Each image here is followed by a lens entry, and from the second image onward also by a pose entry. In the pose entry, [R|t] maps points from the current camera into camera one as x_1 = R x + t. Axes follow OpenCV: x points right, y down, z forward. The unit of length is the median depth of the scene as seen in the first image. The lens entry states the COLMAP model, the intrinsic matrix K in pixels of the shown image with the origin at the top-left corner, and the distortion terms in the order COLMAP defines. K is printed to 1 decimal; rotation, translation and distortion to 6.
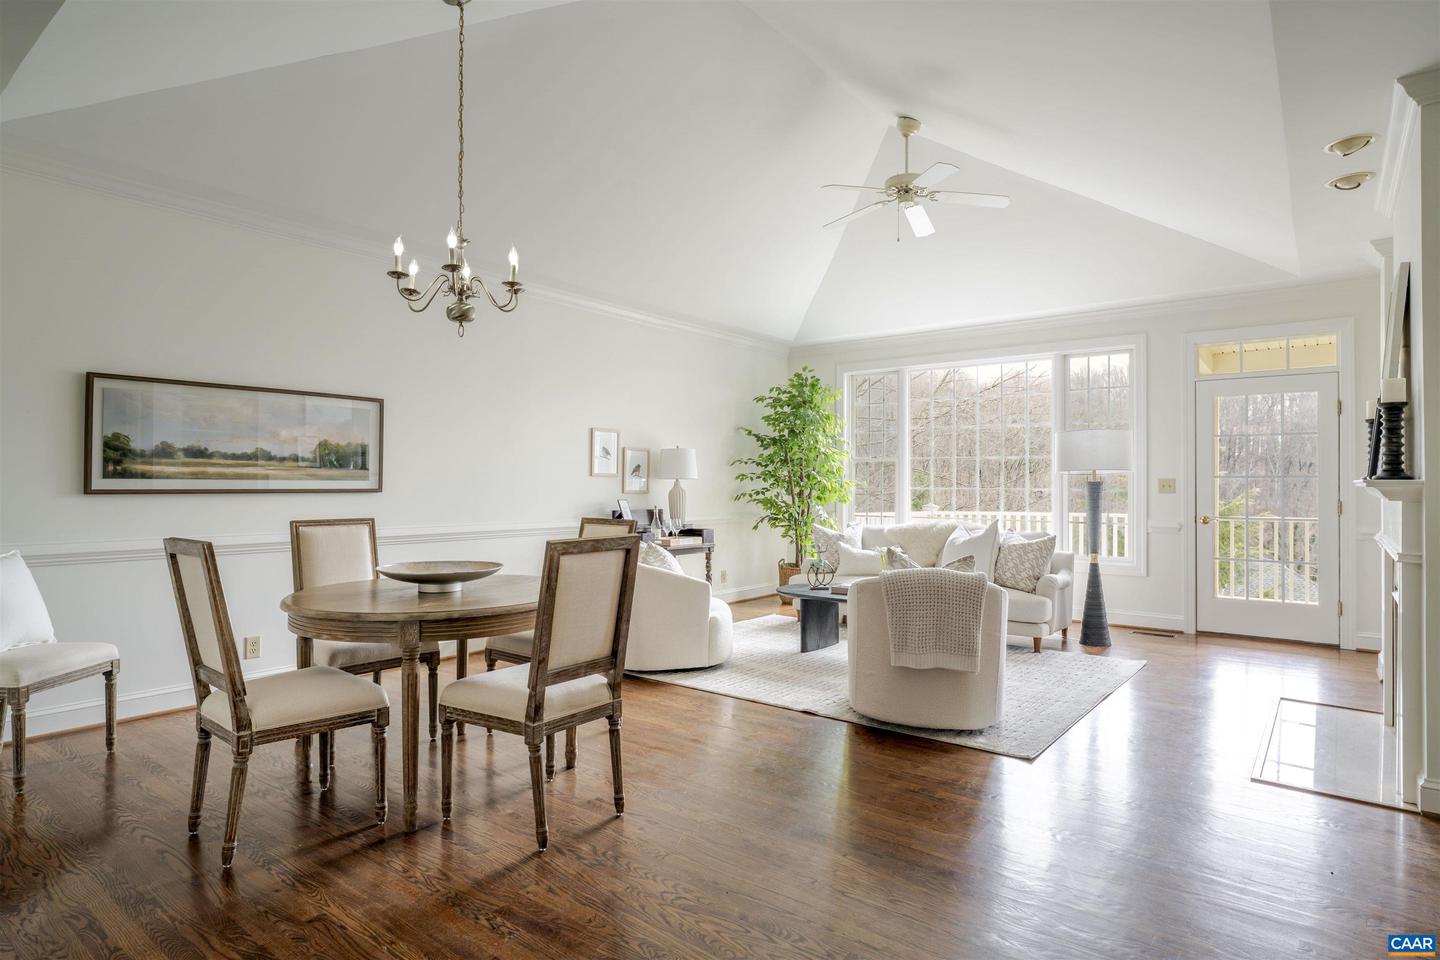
lens RADIAL K [[782.7, 0, 723.5], [0, 782.7, 480.9], [0, 0, 1]] dist [-0.001967, -0.000570]
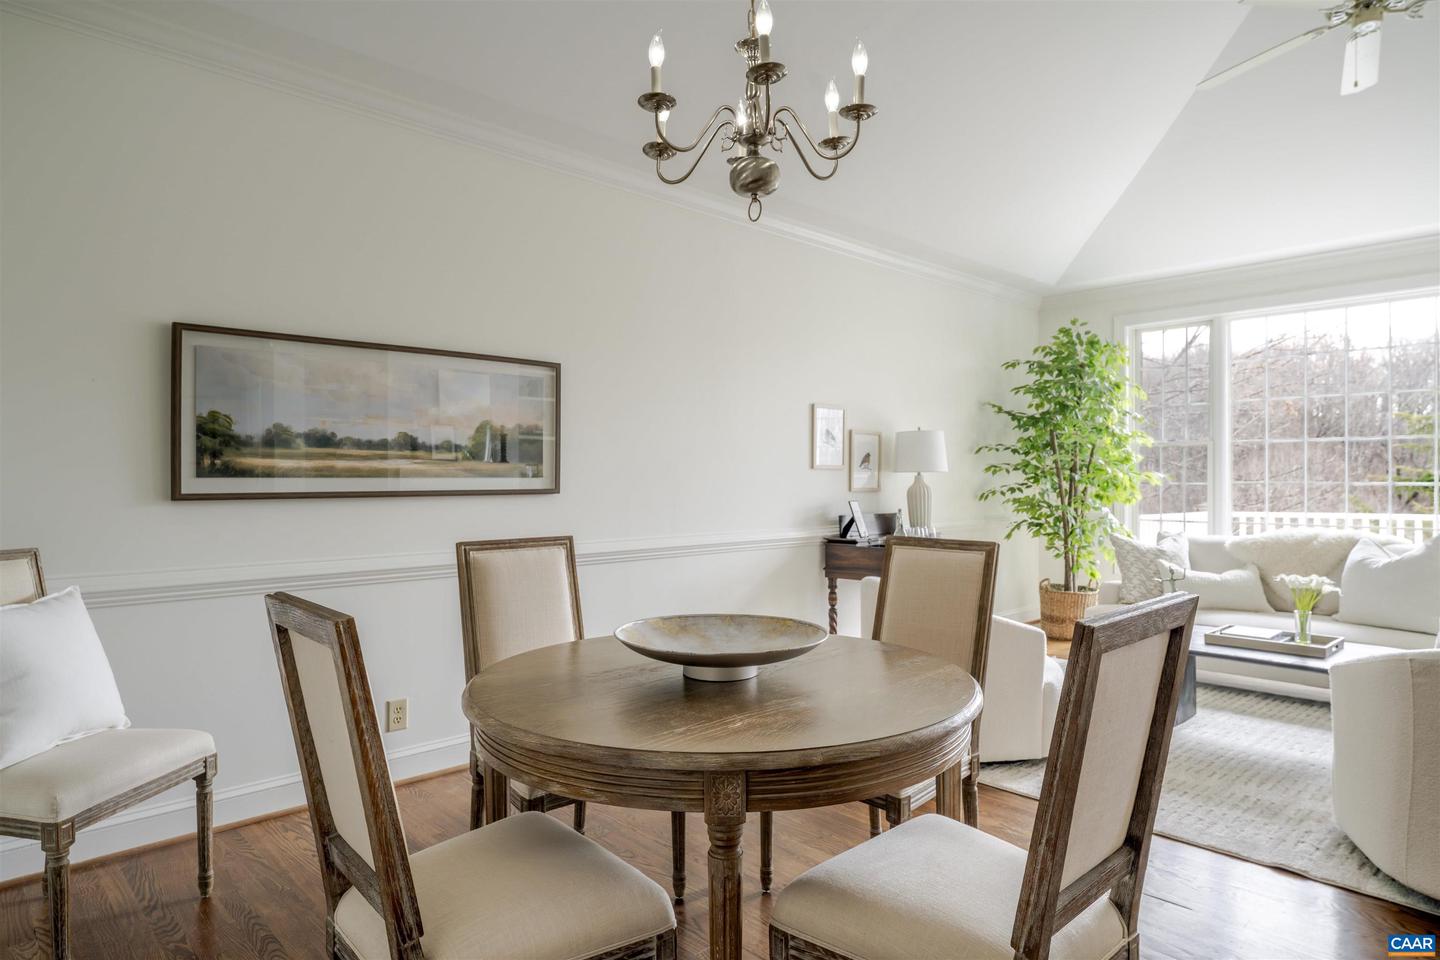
lens RADIAL K [[845.0, 0, 720.0], [0, 845.0, 480.0], [0, 0, 1]] dist [-0.001852, -0.000232]
pose [[0.988495, -0.005278, -0.151161, -0.173692], [0.006458, 0.999952, 0.007315, -0.002604], [0.151115, -0.008207, 0.988482, 0.256980]]
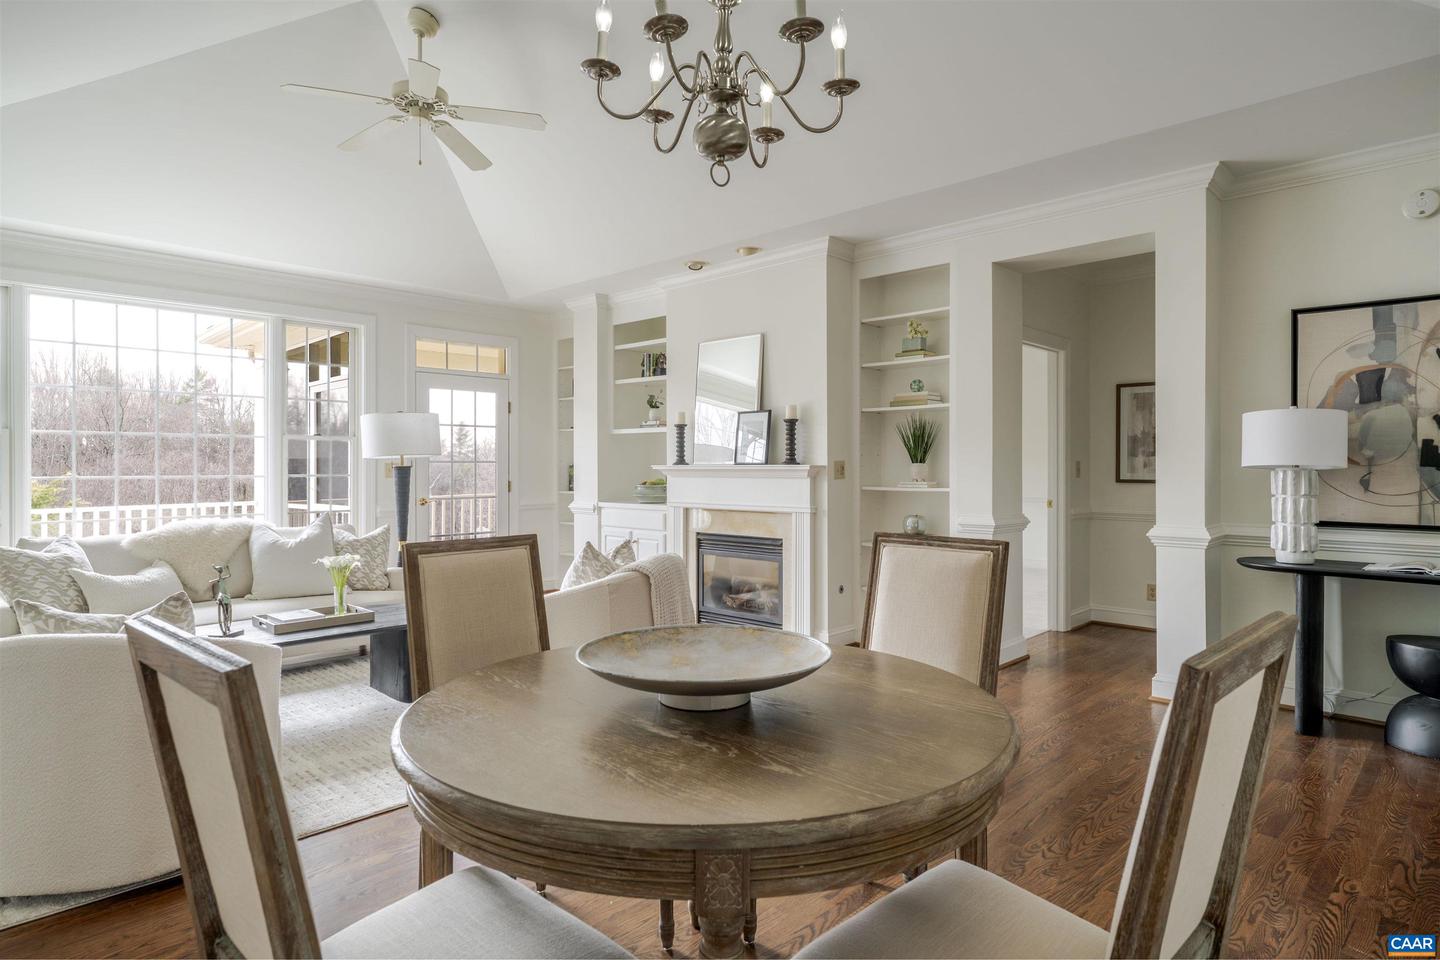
lens RADIAL K [[803.5, 0, 710.8], [0, 803.5, 470.3], [0, 0, 1]] dist [-0.003276, 0.000432]
pose [[0.110398, -0.007735, 0.993857, -0.550145], [0.000754, 0.999970, 0.007699, -0.002020], [-0.993887, -0.000100, 0.110401, 0.610058]]
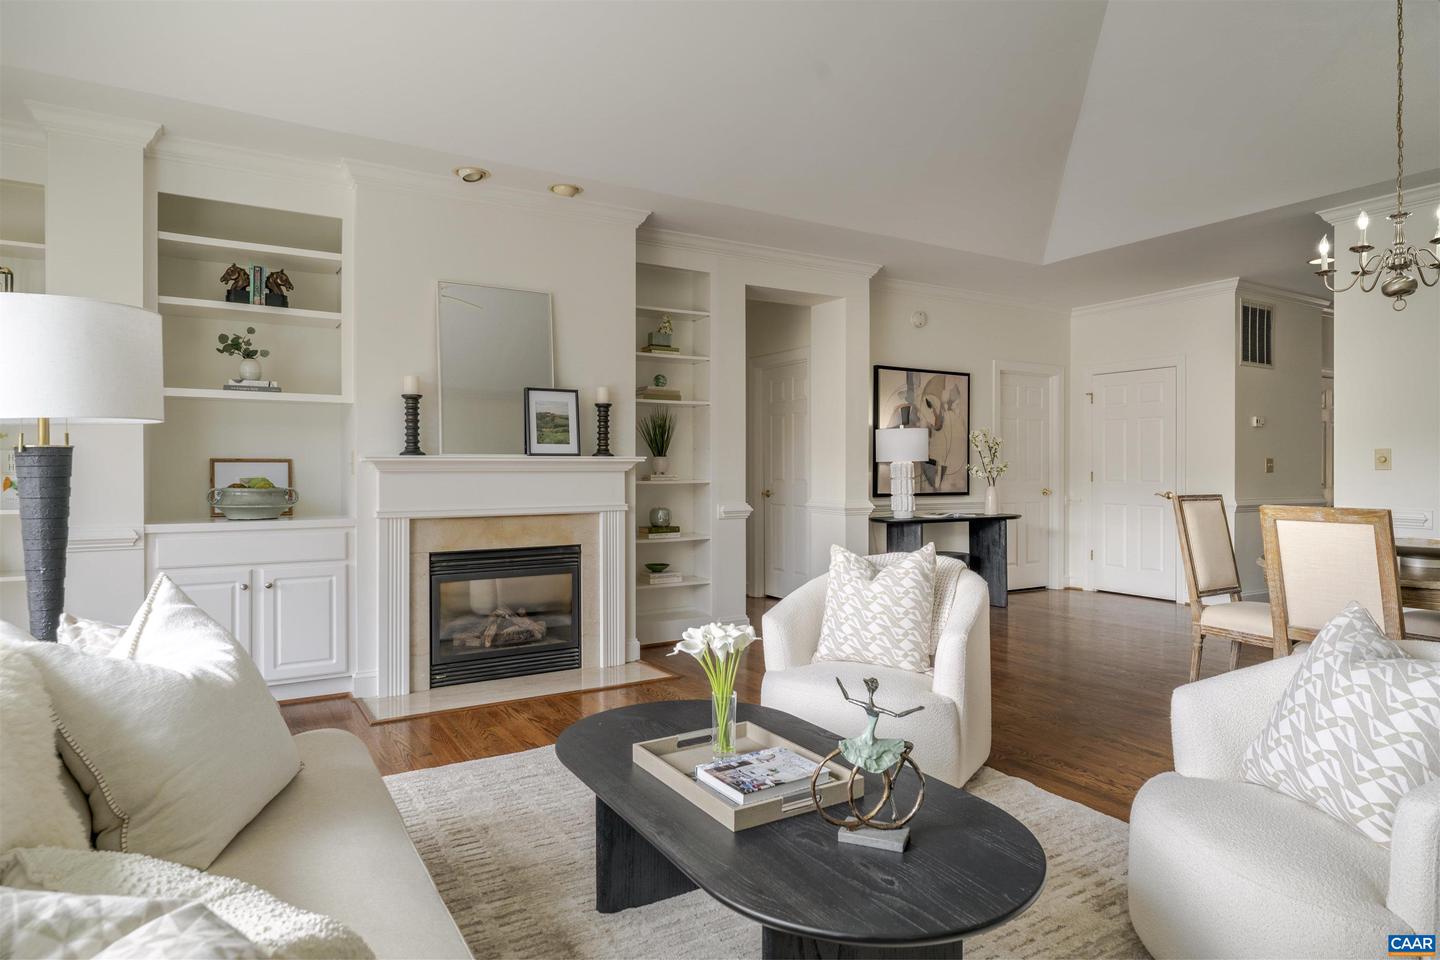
lens RADIAL K [[840.4, 0, 722.7], [0, 840.4, 467.7], [0, 0, 1]] dist [-0.001044, -0.000359]
pose [[-0.937172, -0.001466, 0.348864, 0.061617], [-0.001593, 0.999999, -0.000074, 0.011740], [-0.348863, -0.000625, -0.937173, 1.484504]]
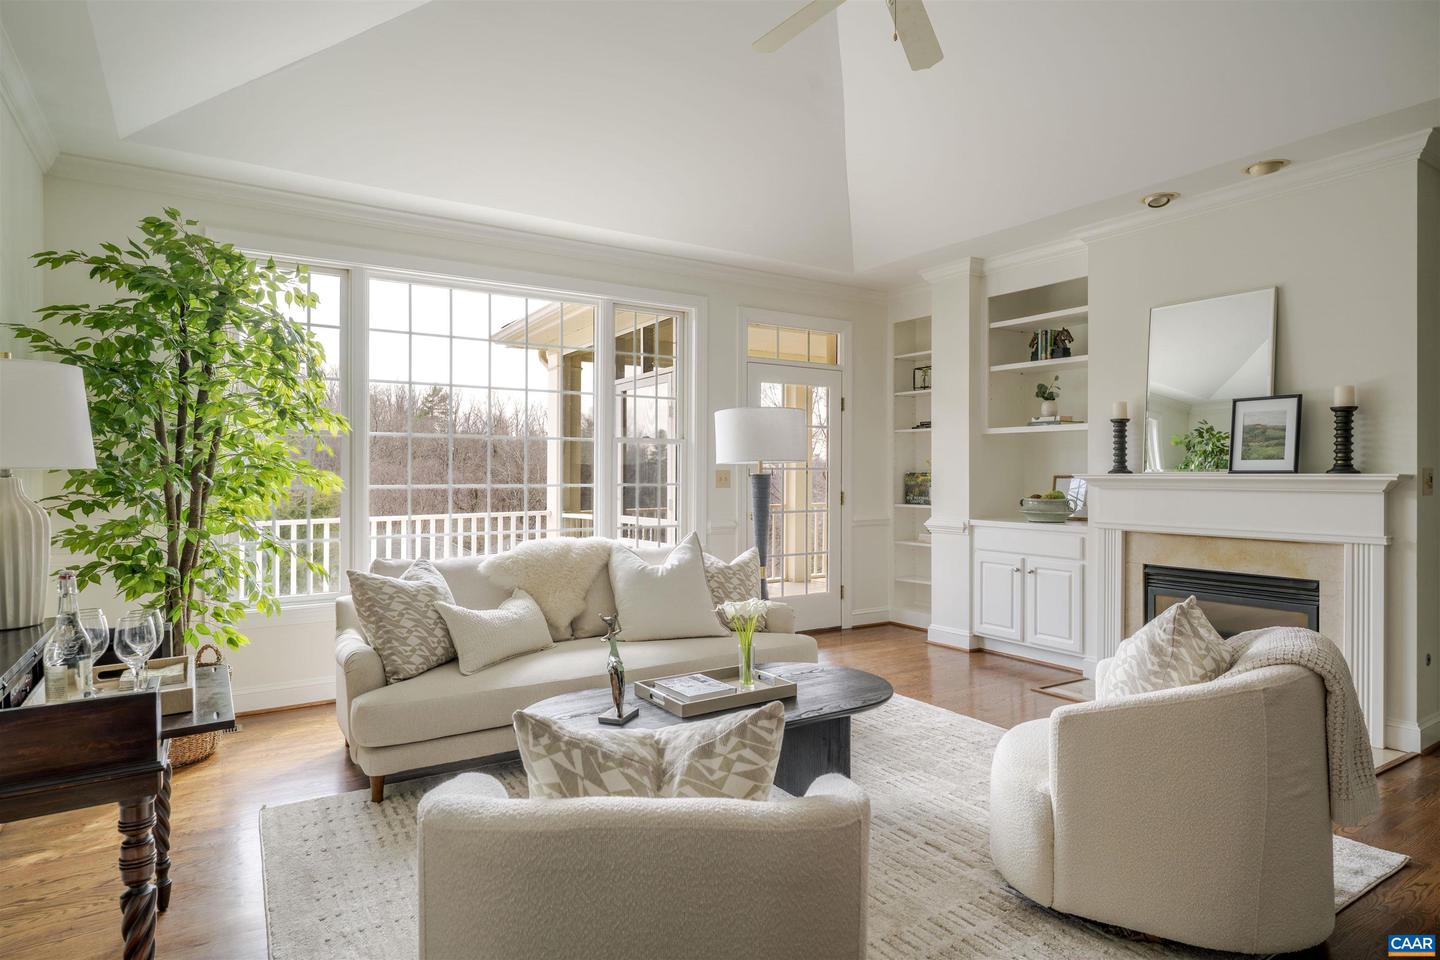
lens RADIAL K [[800.2, 0, 720.0], [0, 800.2, 480.0], [0, 0, 1]] dist [-0.002436, -0.000364]
pose [[0.327987, -0.009691, 0.944632, -0.346958], [-0.001047, 0.999943, 0.010622, -0.002323], [-0.944682, -0.004473, 0.327959, 0.921398]]
